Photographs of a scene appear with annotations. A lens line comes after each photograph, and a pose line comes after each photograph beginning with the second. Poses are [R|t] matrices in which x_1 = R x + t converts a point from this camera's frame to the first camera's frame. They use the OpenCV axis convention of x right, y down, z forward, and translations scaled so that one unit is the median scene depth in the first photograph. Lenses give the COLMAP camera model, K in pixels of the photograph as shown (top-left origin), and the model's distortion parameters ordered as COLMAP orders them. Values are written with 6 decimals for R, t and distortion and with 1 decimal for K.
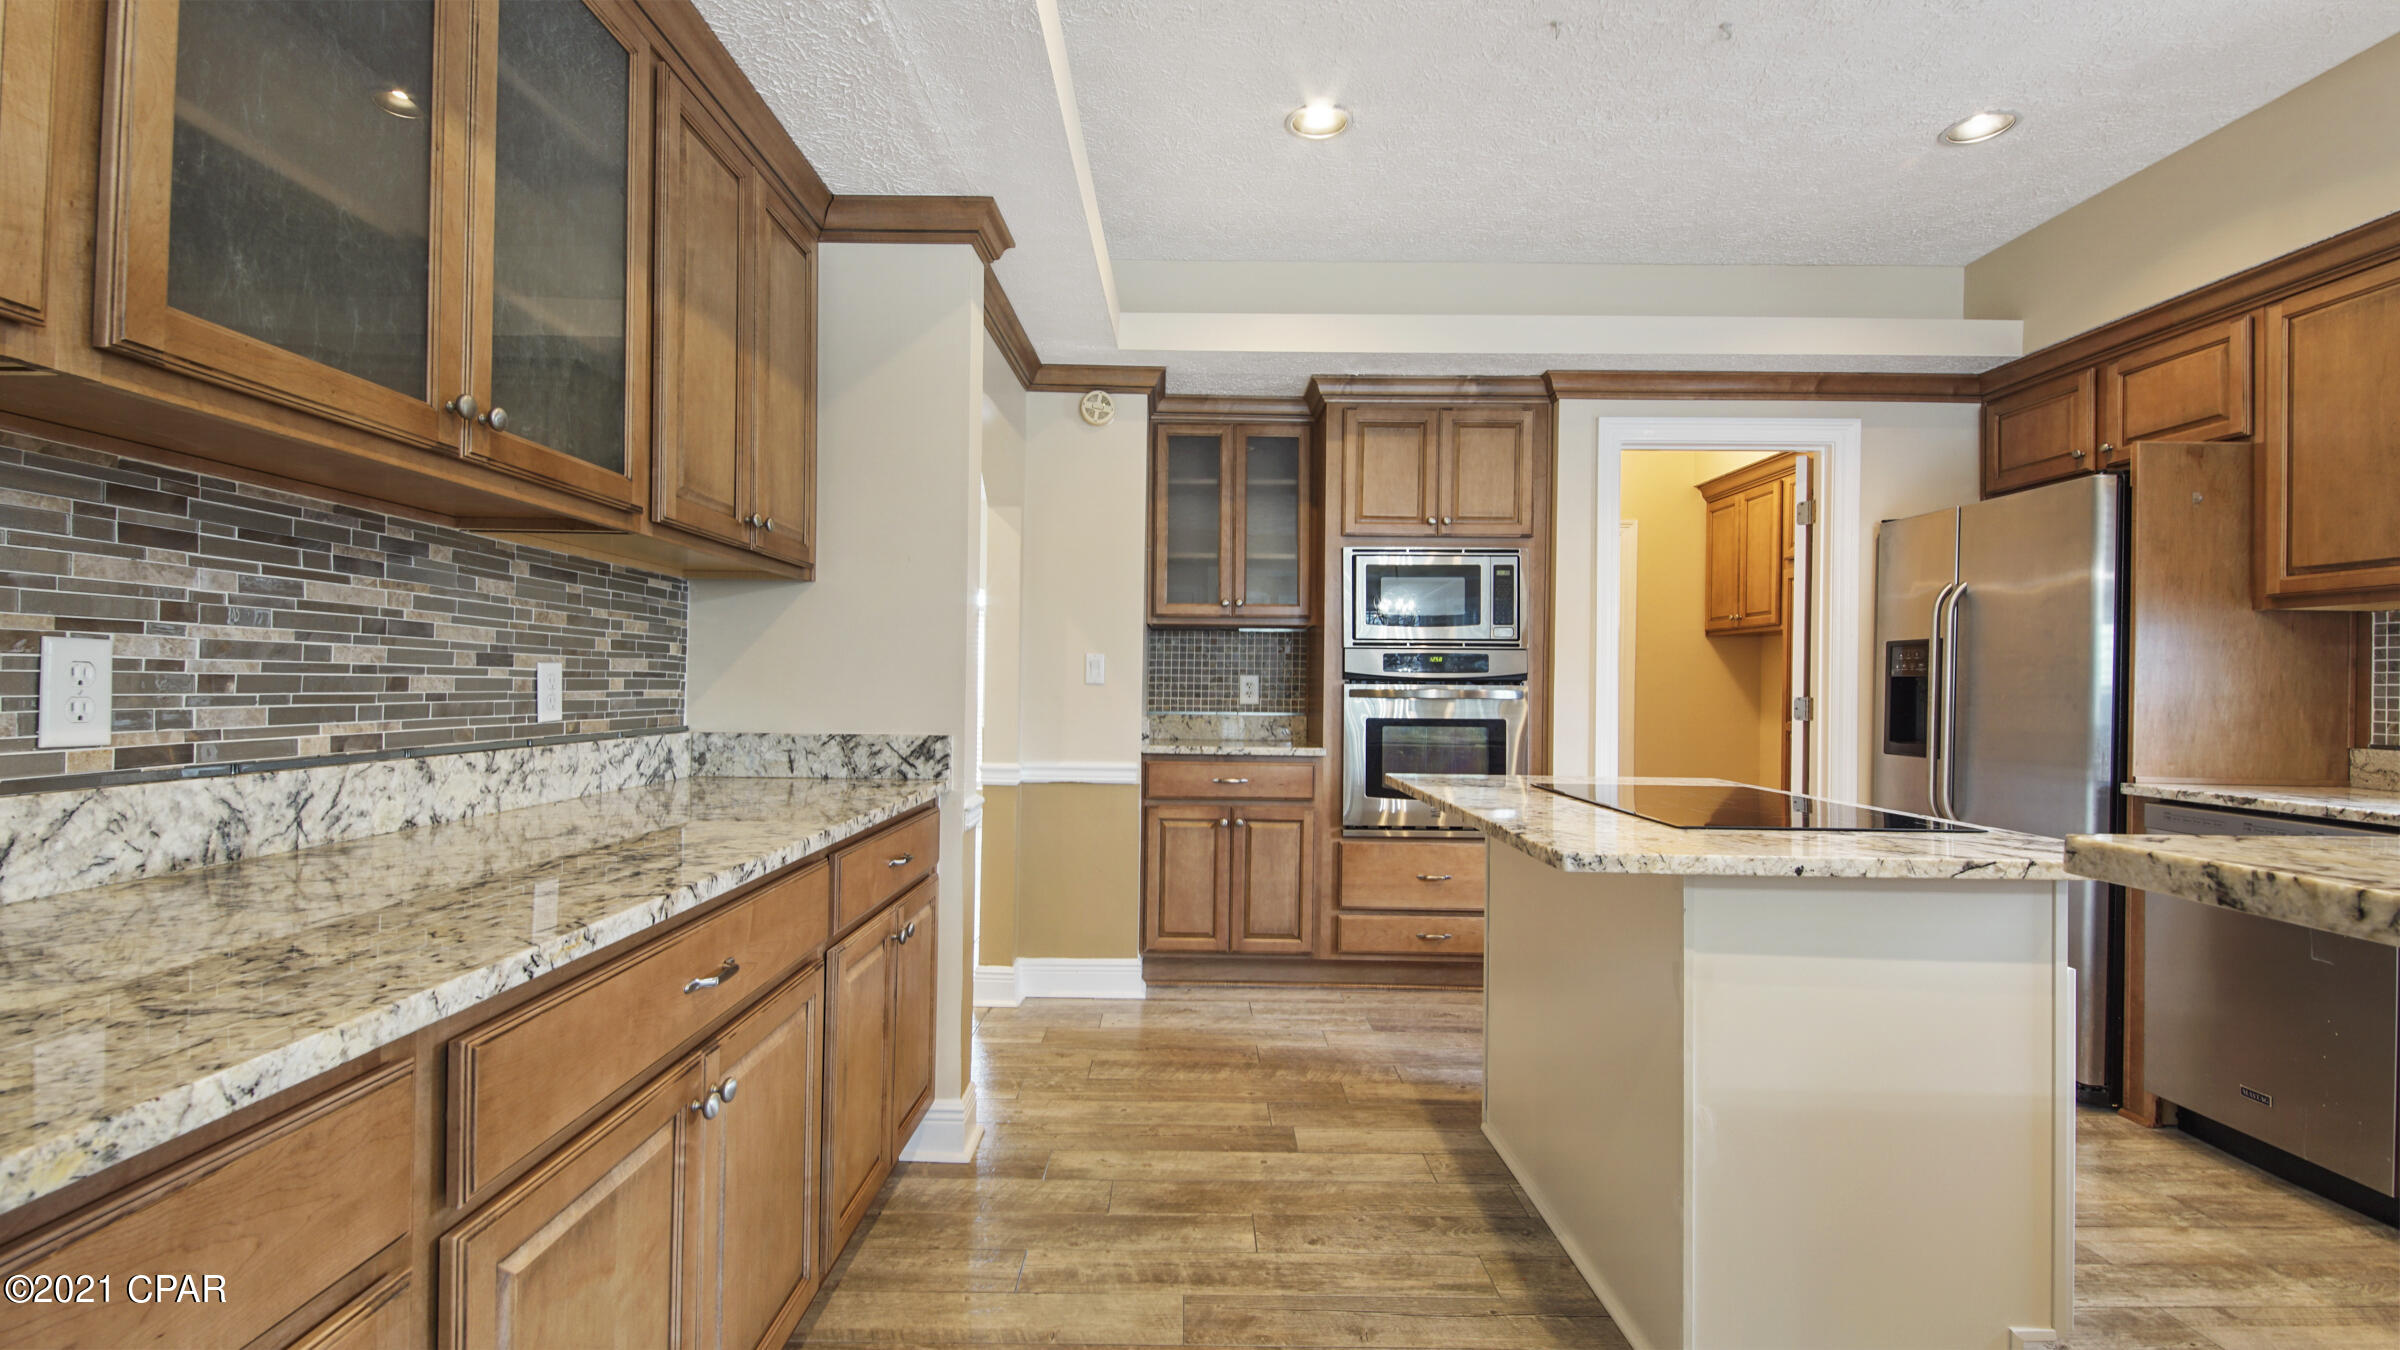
lens RADIAL K [[1014.7, 0, 1192.9], [0, 1014.7, 684.7], [0, 0, 1]] dist [0.029988, -0.021349]
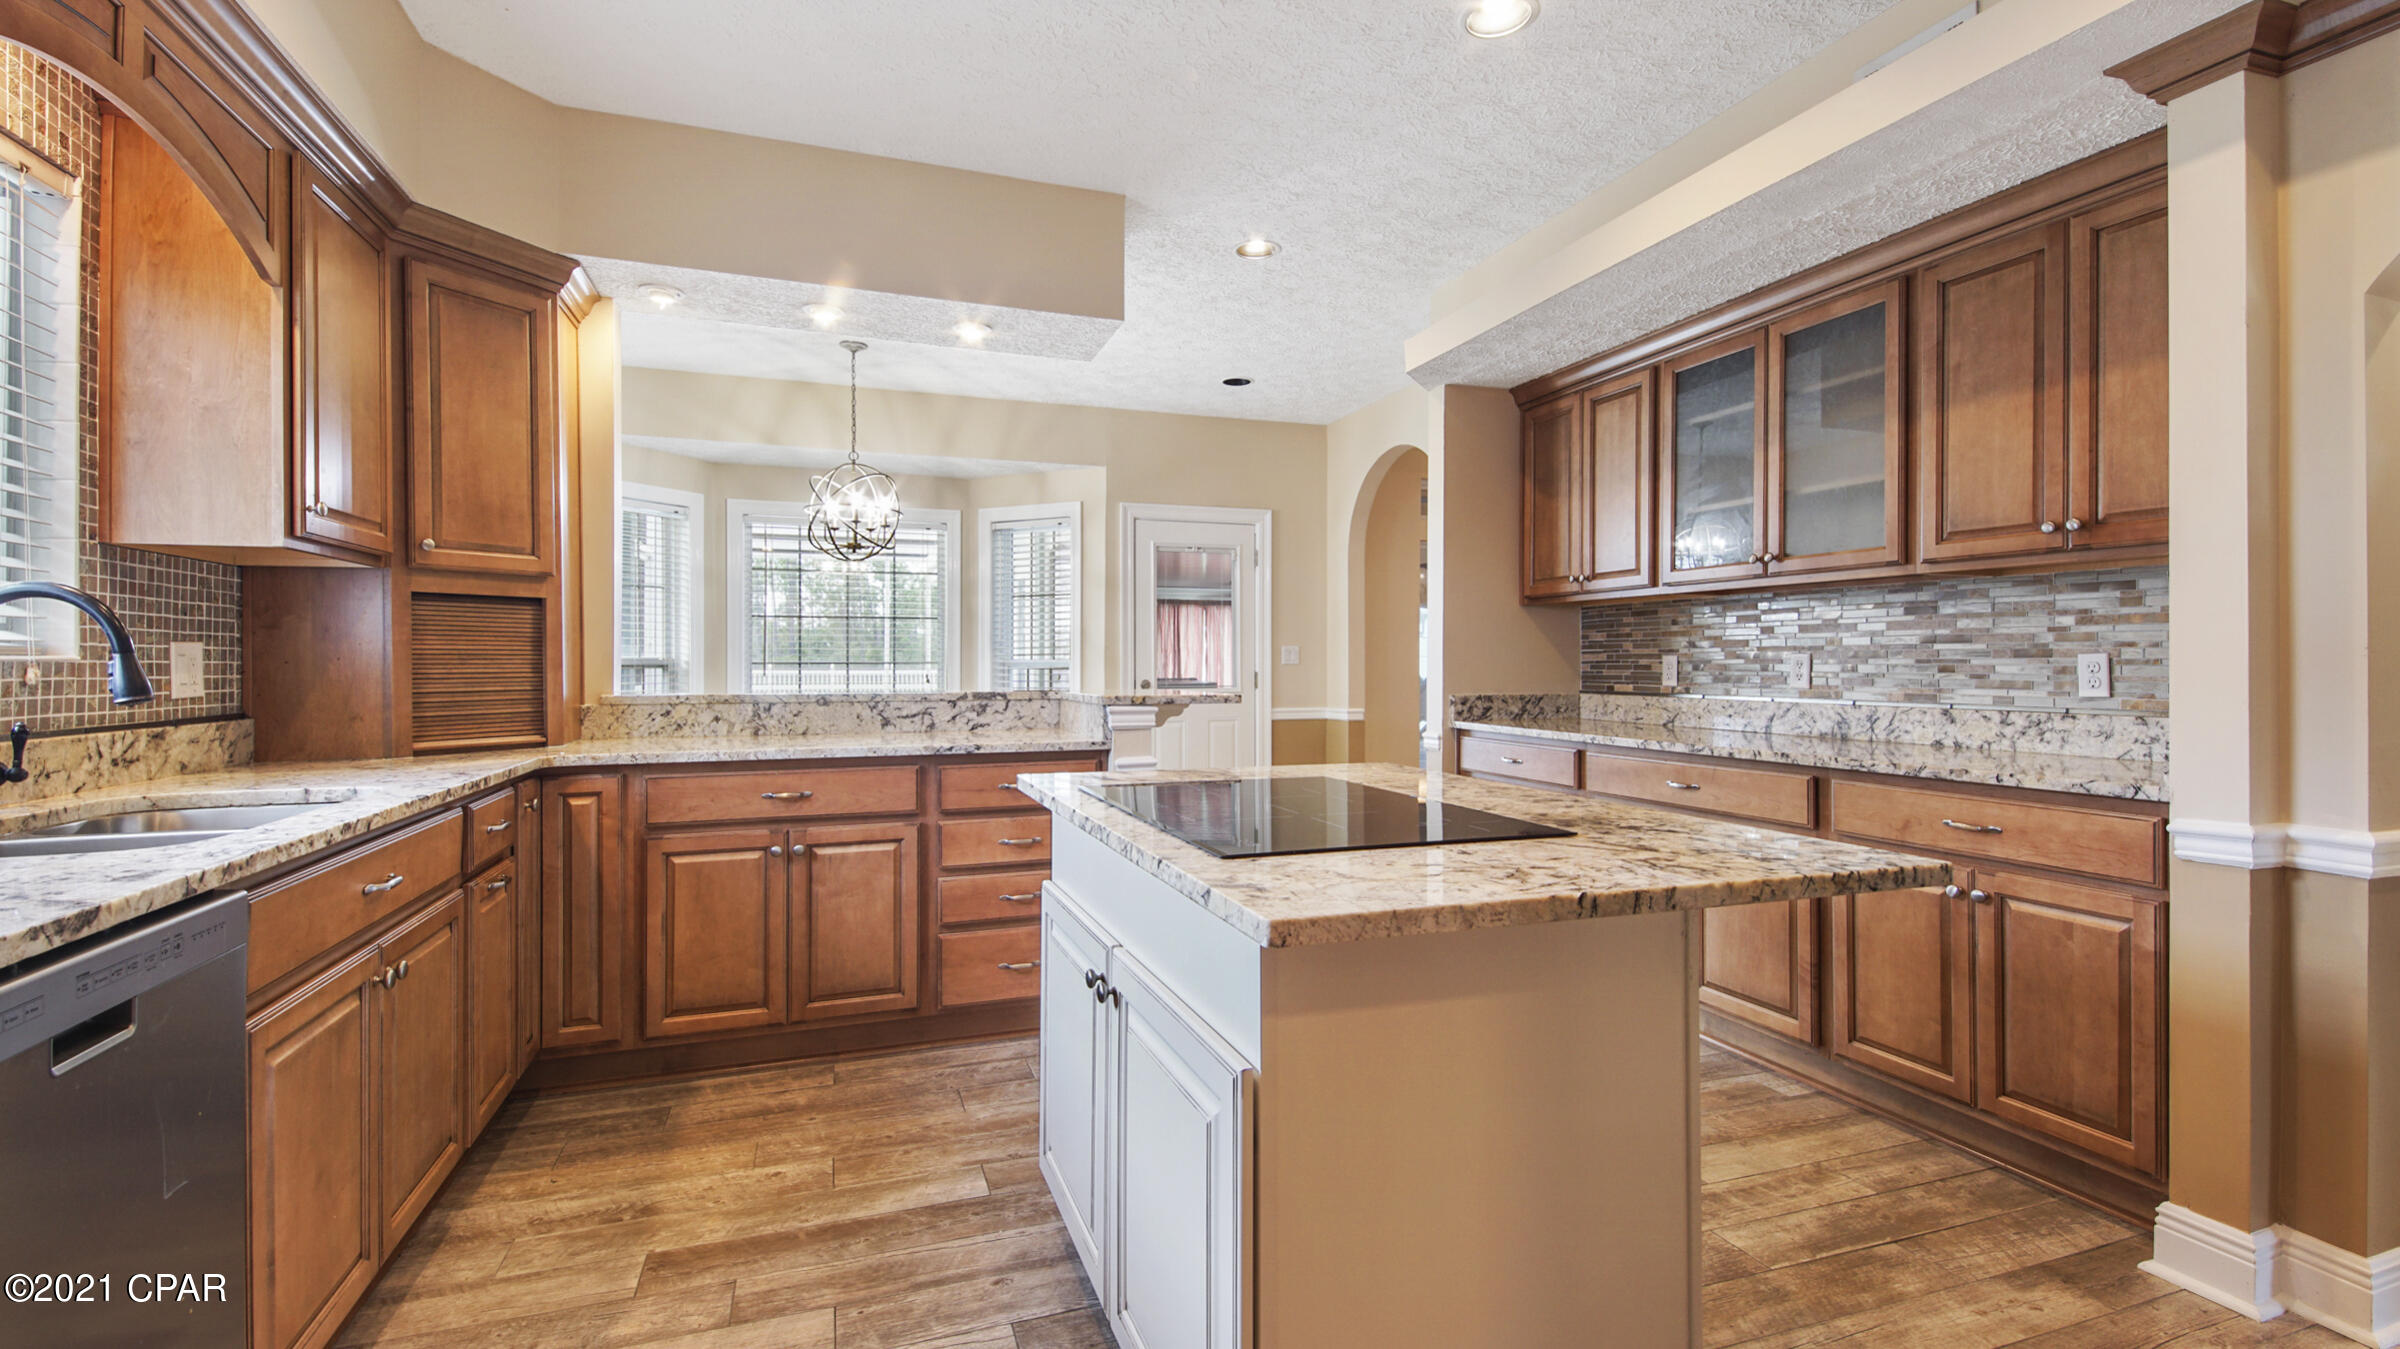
lens RADIAL K [[1037.0, 0, 1200.1], [0, 1037.0, 659.3], [0, 0, 1]] dist [0.028976, -0.019541]
pose [[-0.942960, -0.014563, -0.332587, 0.490212], [-0.012674, 0.999889, -0.007849, 0.006056], [0.332664, -0.003186, -0.943040, 1.000954]]
